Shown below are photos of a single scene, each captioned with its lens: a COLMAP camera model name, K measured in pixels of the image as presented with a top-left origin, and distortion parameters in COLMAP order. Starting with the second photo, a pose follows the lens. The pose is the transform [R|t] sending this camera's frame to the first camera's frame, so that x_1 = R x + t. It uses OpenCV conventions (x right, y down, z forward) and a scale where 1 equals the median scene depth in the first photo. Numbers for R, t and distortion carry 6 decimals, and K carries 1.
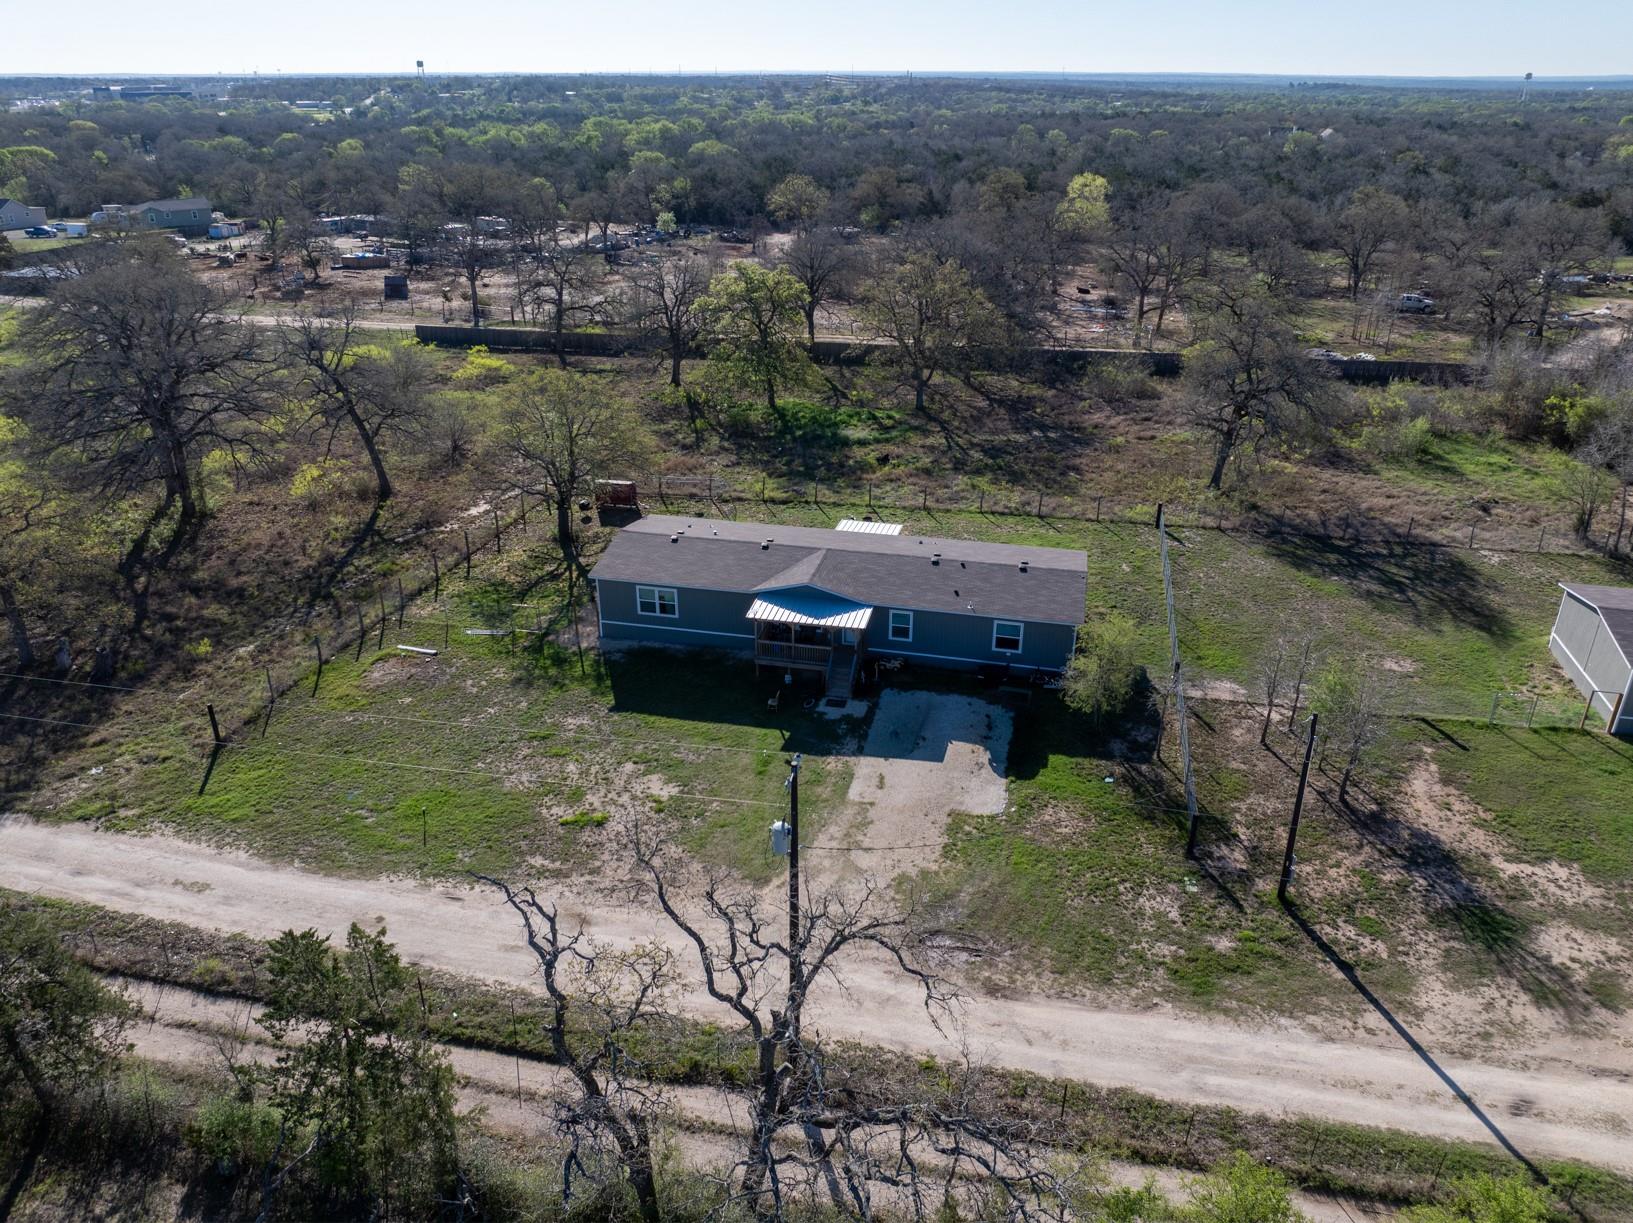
lens RADIAL K [[1172.2, 0, 813.6], [0, 1172.2, 546.3], [0, 0, 1]] dist [-0.100221, 0.084759]
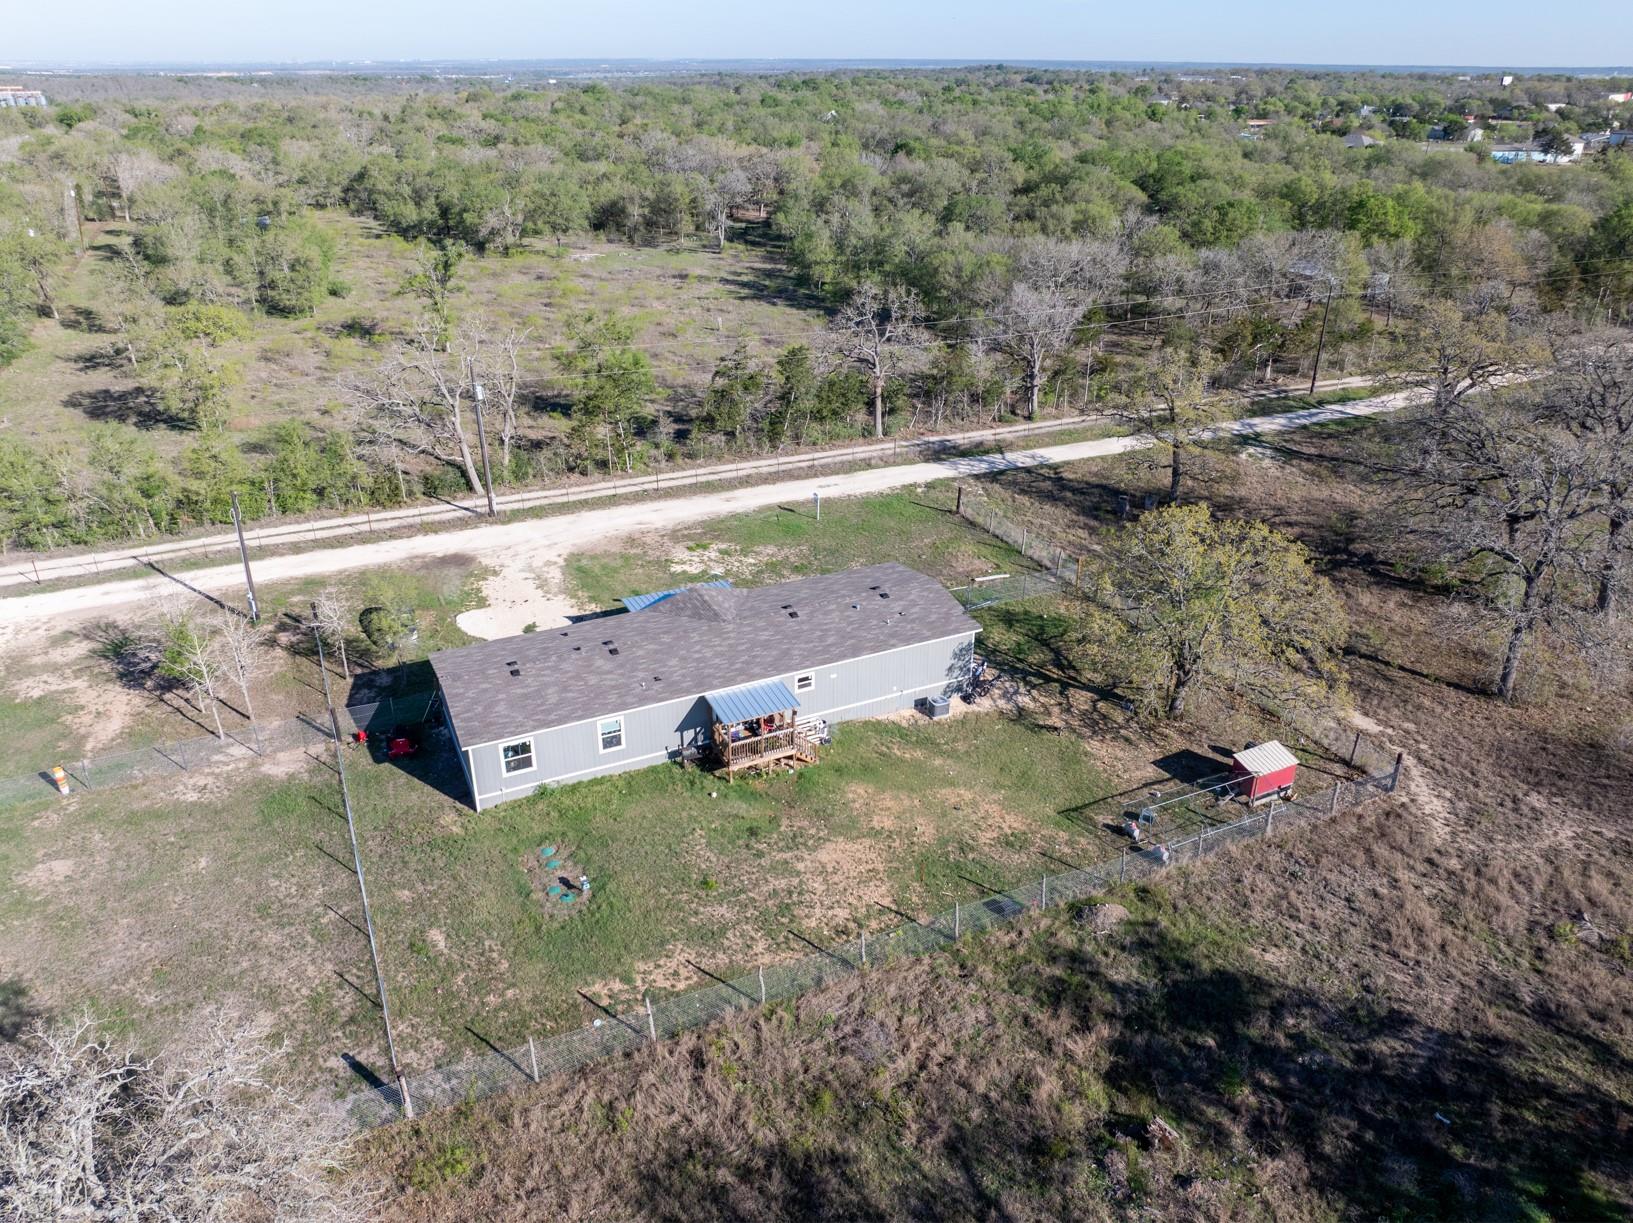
lens RADIAL K [[1144.2, 0, 820.3], [0, 1144.2, 605.0], [0, 0, 1]] dist [-0.048439, 0.020313]
pose [[-0.777728, 0.271626, -0.566885, 0.463850], [-0.239691, 0.705540, 0.666904, -0.630409], [0.581108, 0.654548, -0.483612, 1.486790]]
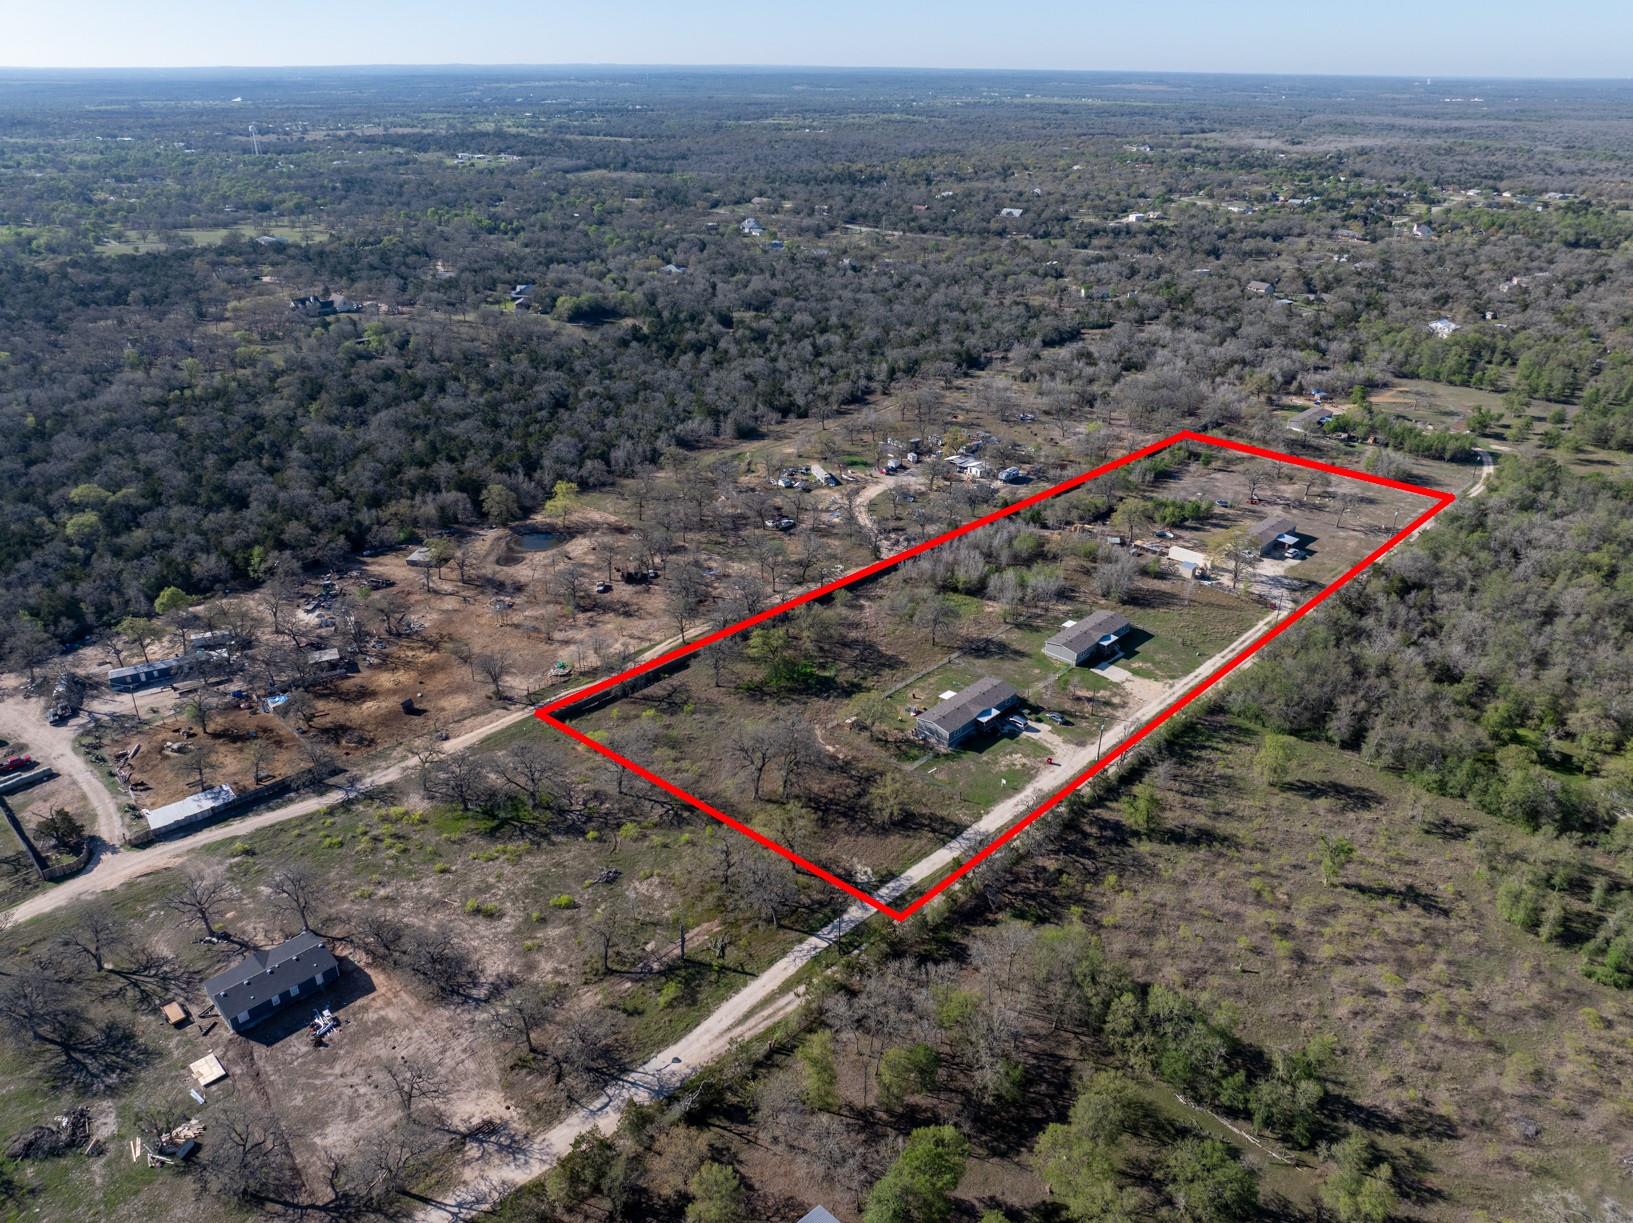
lens RADIAL K [[1144.2, 0, 820.3], [0, 1144.2, 605.0], [0, 0, 1]] dist [-0.048439, 0.020313]
pose [[0.519196, -0.361858, 0.774270, -3.311618], [0.318574, 0.922595, 0.217555, -1.378817], [-0.793061, 0.133709, 0.594286, -1.057369]]
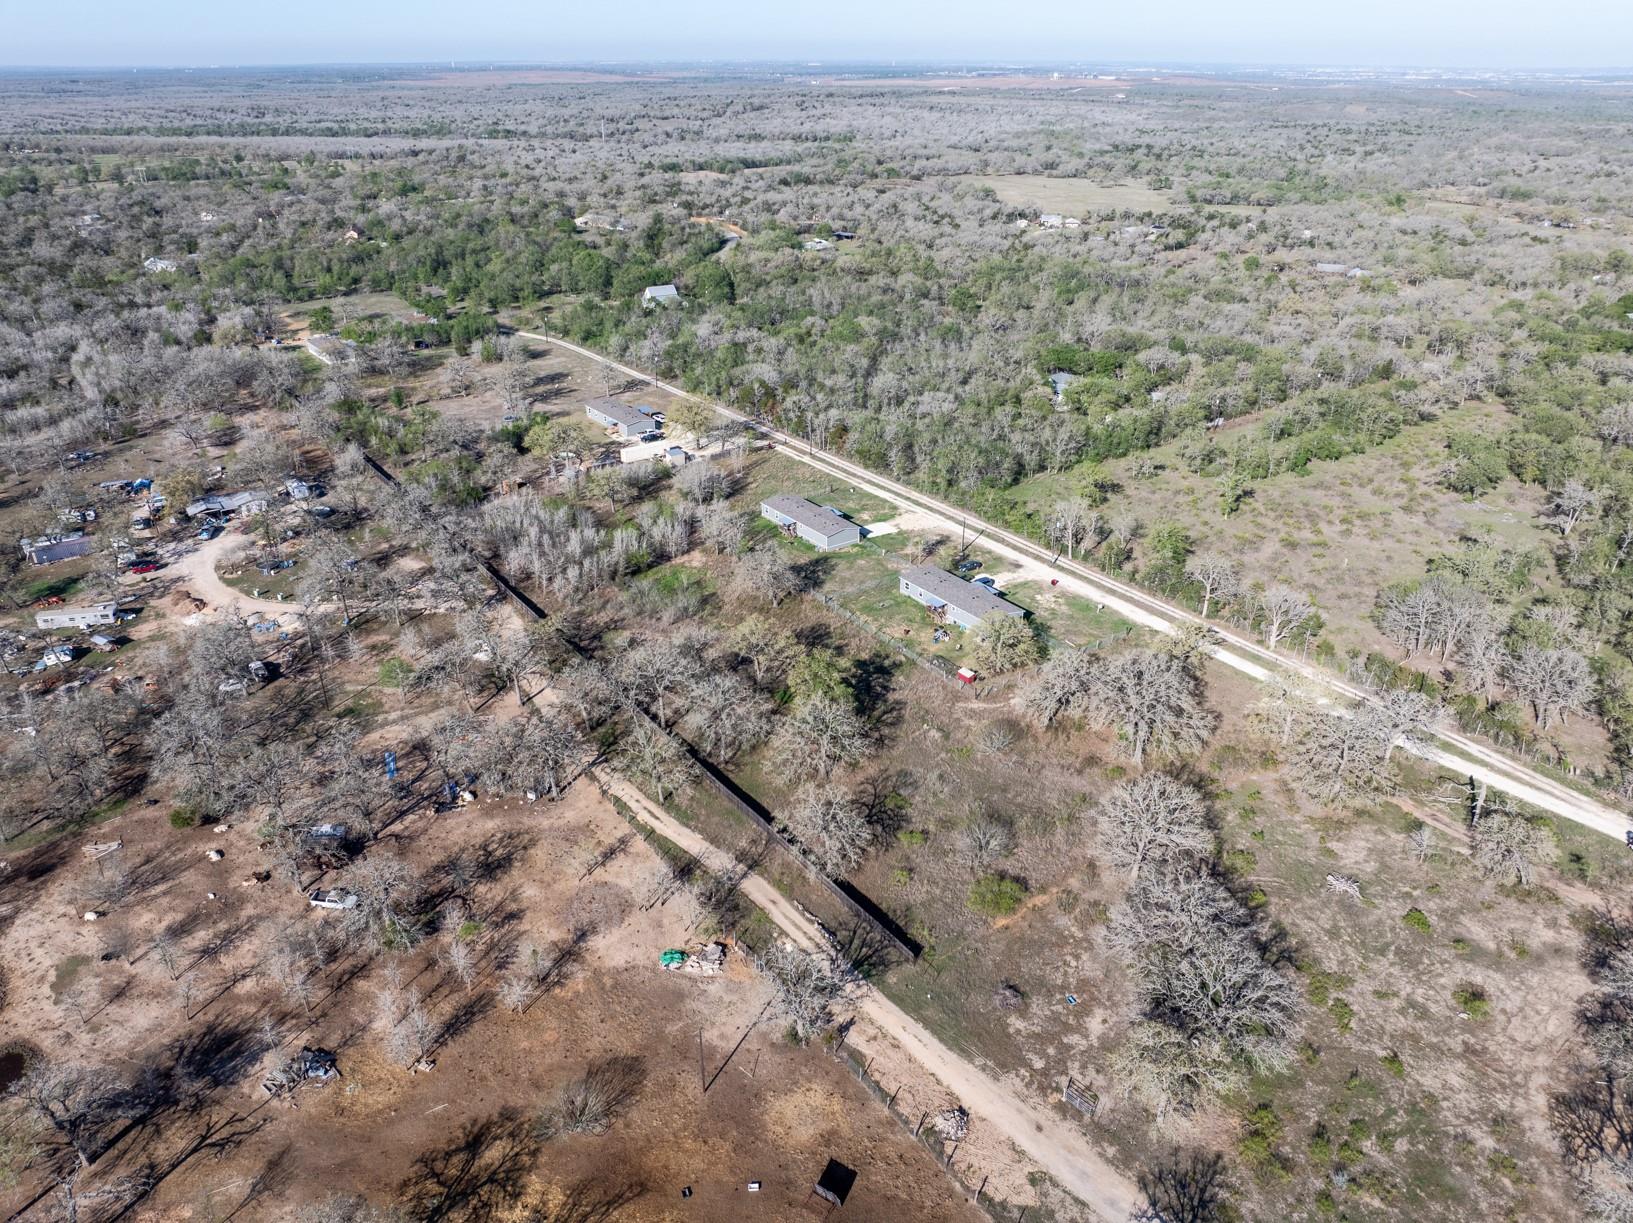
lens RADIAL K [[1135.7, 0, 819.3], [0, 1135.7, 615.5], [0, 0, 1]] dist [-0.035573, 0.000639]
pose [[-0.757391, -0.287775, 0.586126, -1.723648], [0.247826, 0.703786, 0.665784, -2.383355], [-0.604103, 0.649516, -0.461723, 2.946093]]
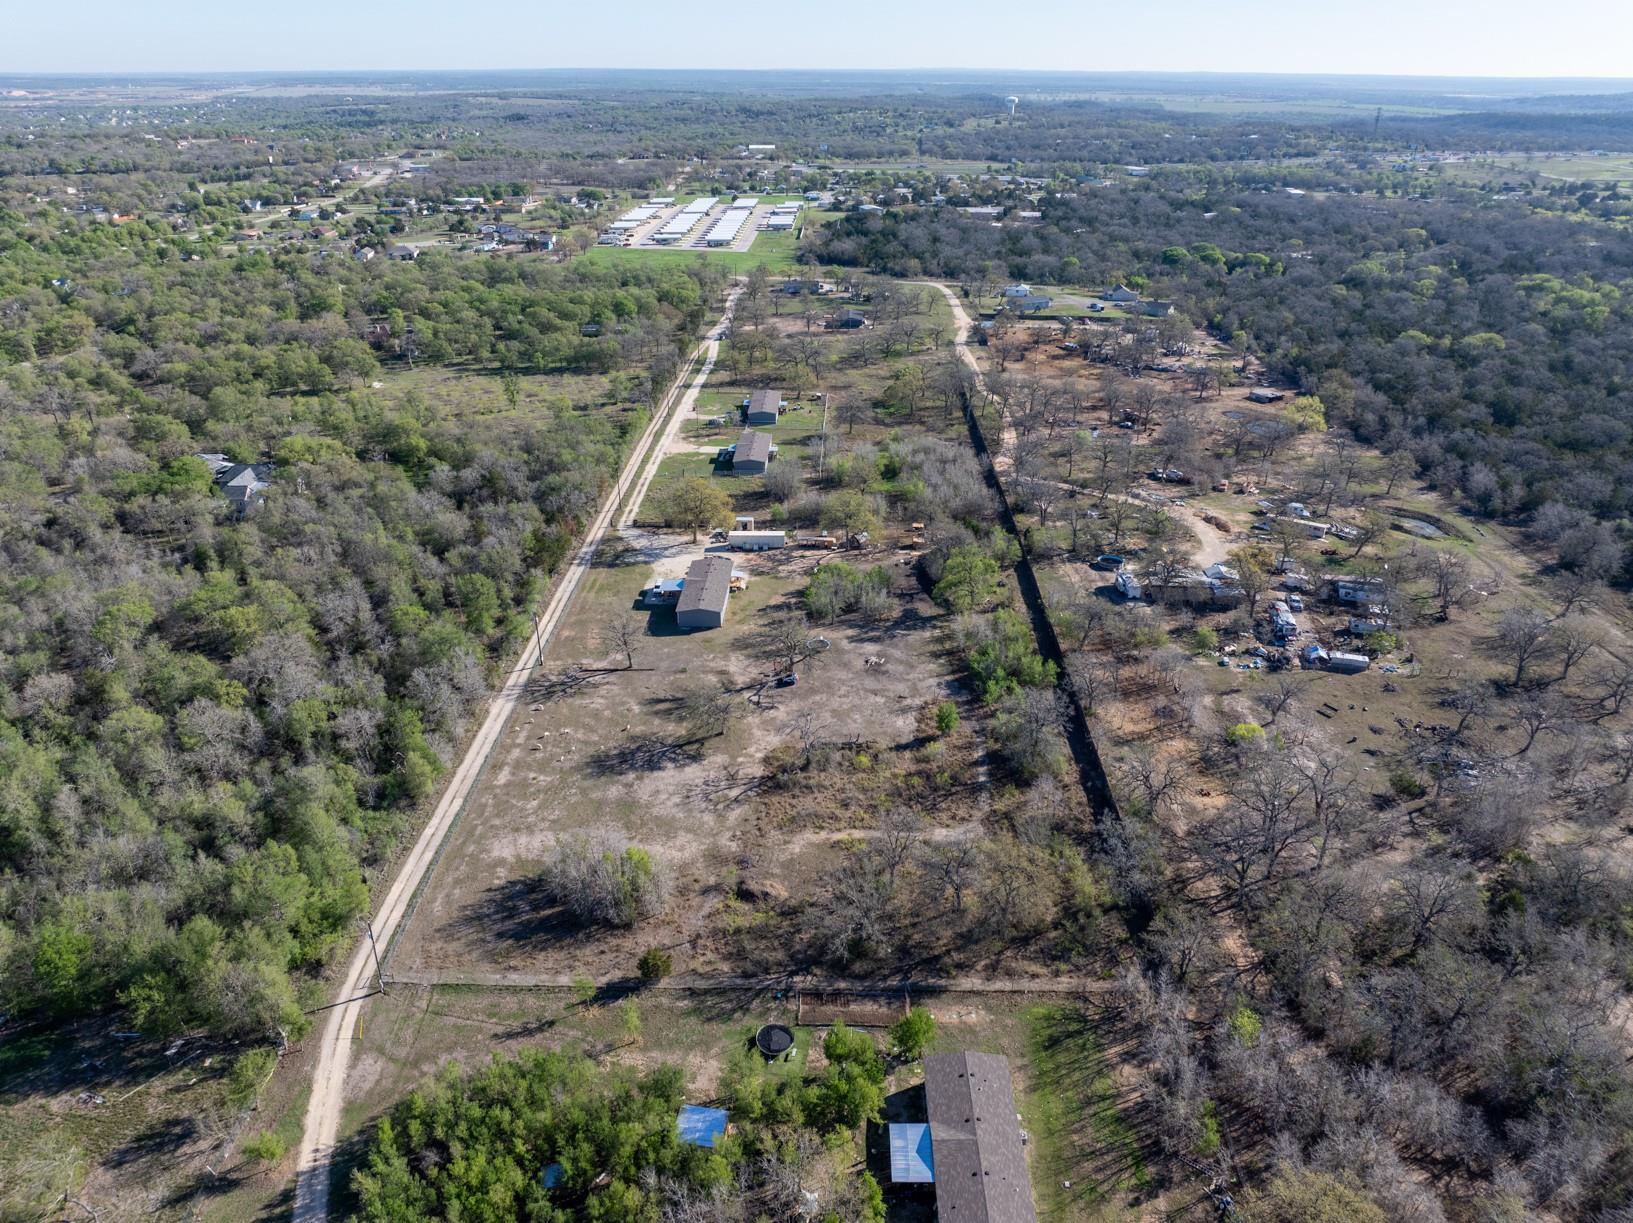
lens RADIAL K [[1144.2, 0, 820.3], [0, 1144.2, 605.0], [0, 0, 1]] dist [-0.048439, 0.020313]
pose [[0.200026, 0.426472, -0.882106, 5.820713], [-0.374634, 0.865180, 0.333337, -1.170316], [0.905339, 0.263790, 0.332829, -0.436277]]
